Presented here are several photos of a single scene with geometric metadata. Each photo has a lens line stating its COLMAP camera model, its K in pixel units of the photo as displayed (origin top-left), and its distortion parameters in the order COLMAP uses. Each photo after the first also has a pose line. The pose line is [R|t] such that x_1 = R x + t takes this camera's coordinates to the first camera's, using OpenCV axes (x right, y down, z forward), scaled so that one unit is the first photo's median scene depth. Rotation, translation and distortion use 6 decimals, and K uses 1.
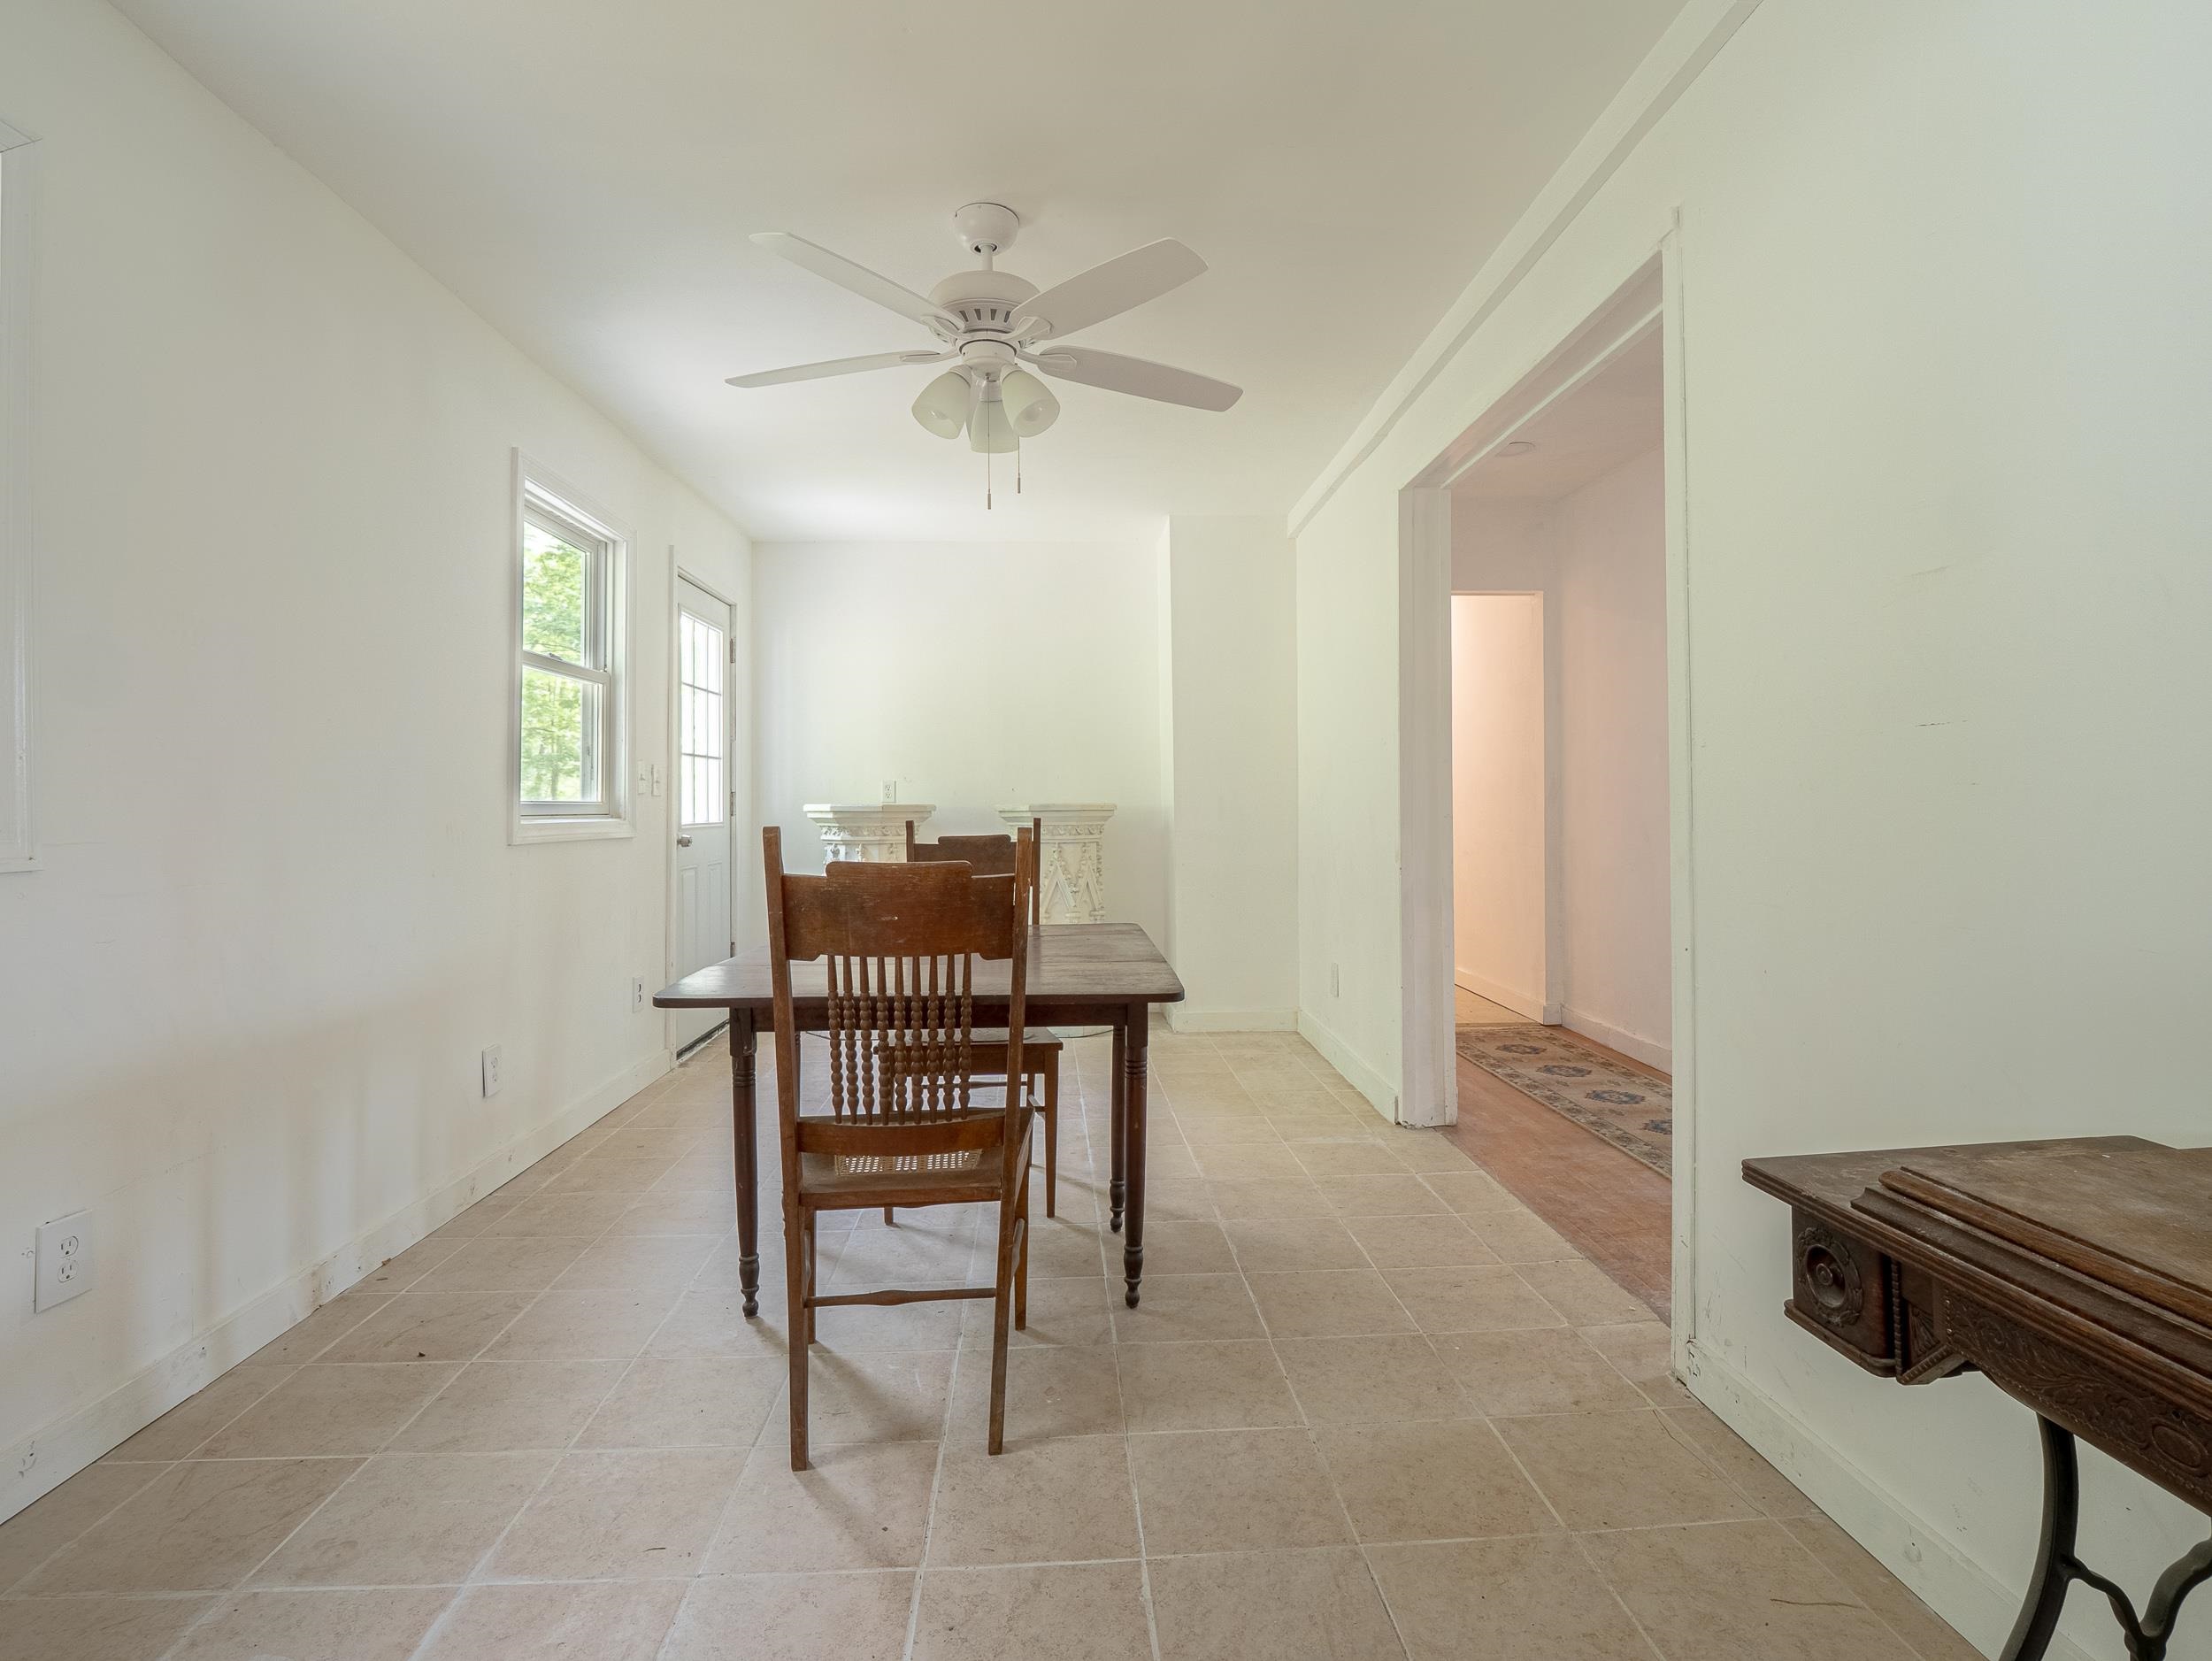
lens RADIAL K [[1093.0, 0, 1108.4], [0, 1093.0, 802.2], [0, 0, 1]] dist [-0.012955, -0.001335]
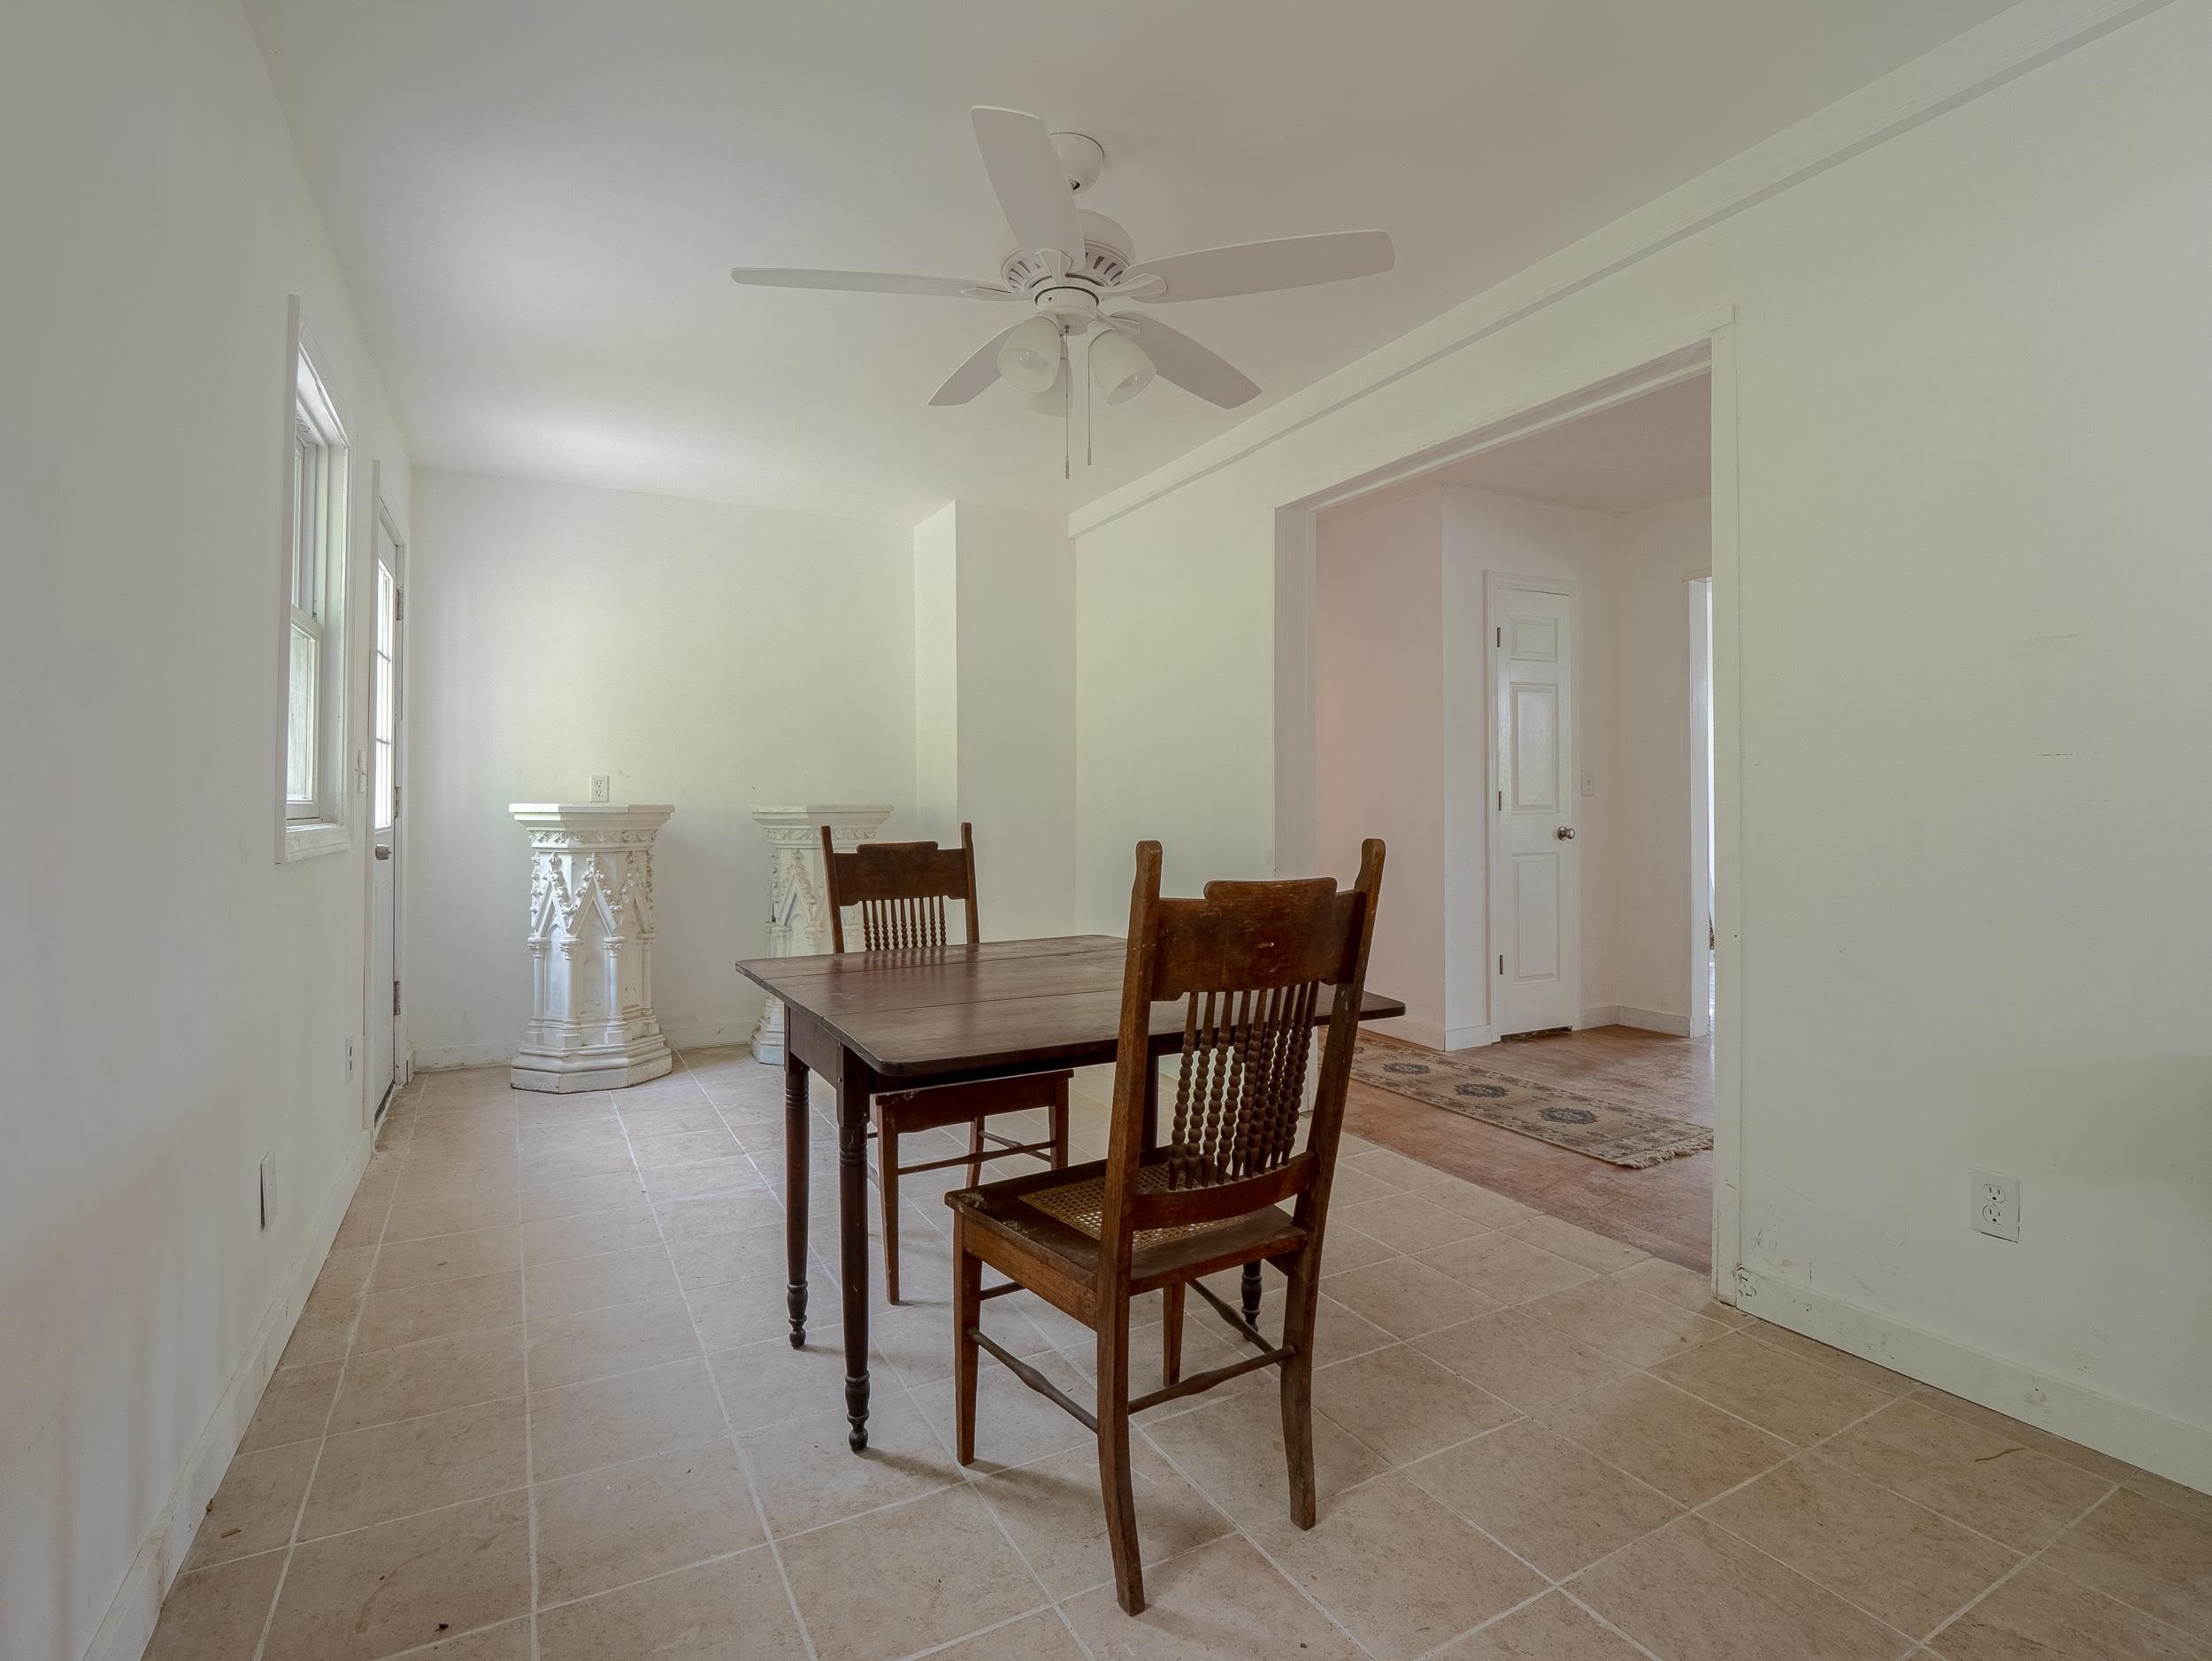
lens RADIAL K [[1093.0, 0, 1108.4], [0, 1093.0, 802.2], [0, 0, 1]] dist [-0.012955, -0.001335]
pose [[0.901874, 0.005614, 0.431962, -0.481679], [-0.006390, 0.999980, 0.000345, -0.004862], [-0.431951, -0.003071, 0.901892, 0.188467]]
